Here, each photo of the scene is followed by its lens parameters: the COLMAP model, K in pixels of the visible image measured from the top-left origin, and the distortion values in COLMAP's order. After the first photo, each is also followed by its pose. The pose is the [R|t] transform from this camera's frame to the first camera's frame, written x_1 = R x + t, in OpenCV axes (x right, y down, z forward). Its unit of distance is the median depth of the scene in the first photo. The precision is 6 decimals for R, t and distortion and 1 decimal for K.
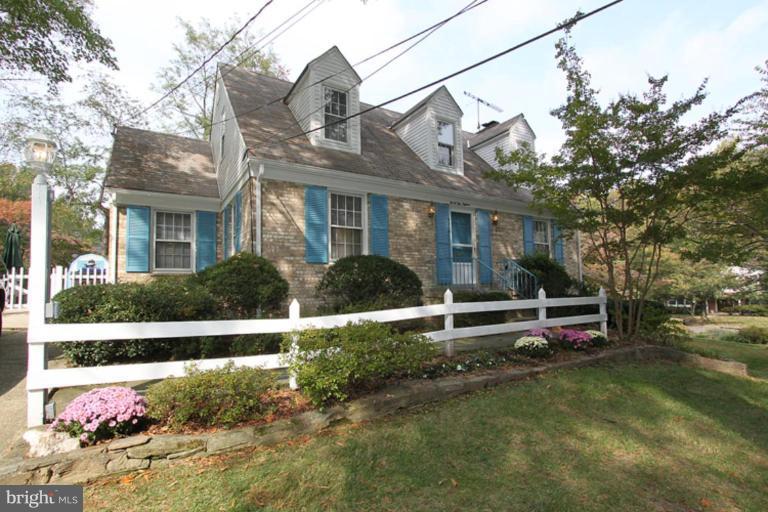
lens RADIAL K [[362.4, 0, 383.9], [0, 362.4, 270.6], [0, 0, 1]] dist [-0.003675, -0.000315]
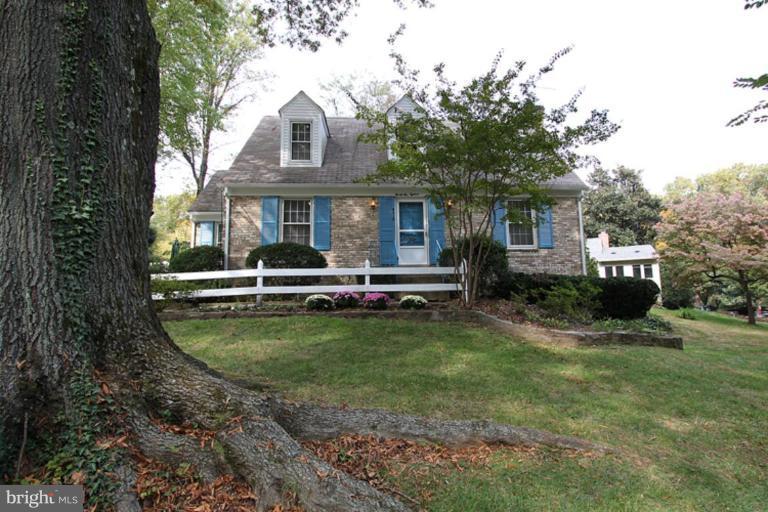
lens RADIAL K [[356.3, 0, 384.0], [0, 356.3, 256.0], [0, 0, 1]] dist [0.002132, -0.000001]
pose [[0.894632, -0.045919, -0.444438, 0.735891], [0.027091, 0.998450, -0.048627, 0.070635], [0.445981, 0.031463, 0.894489, -0.034739]]
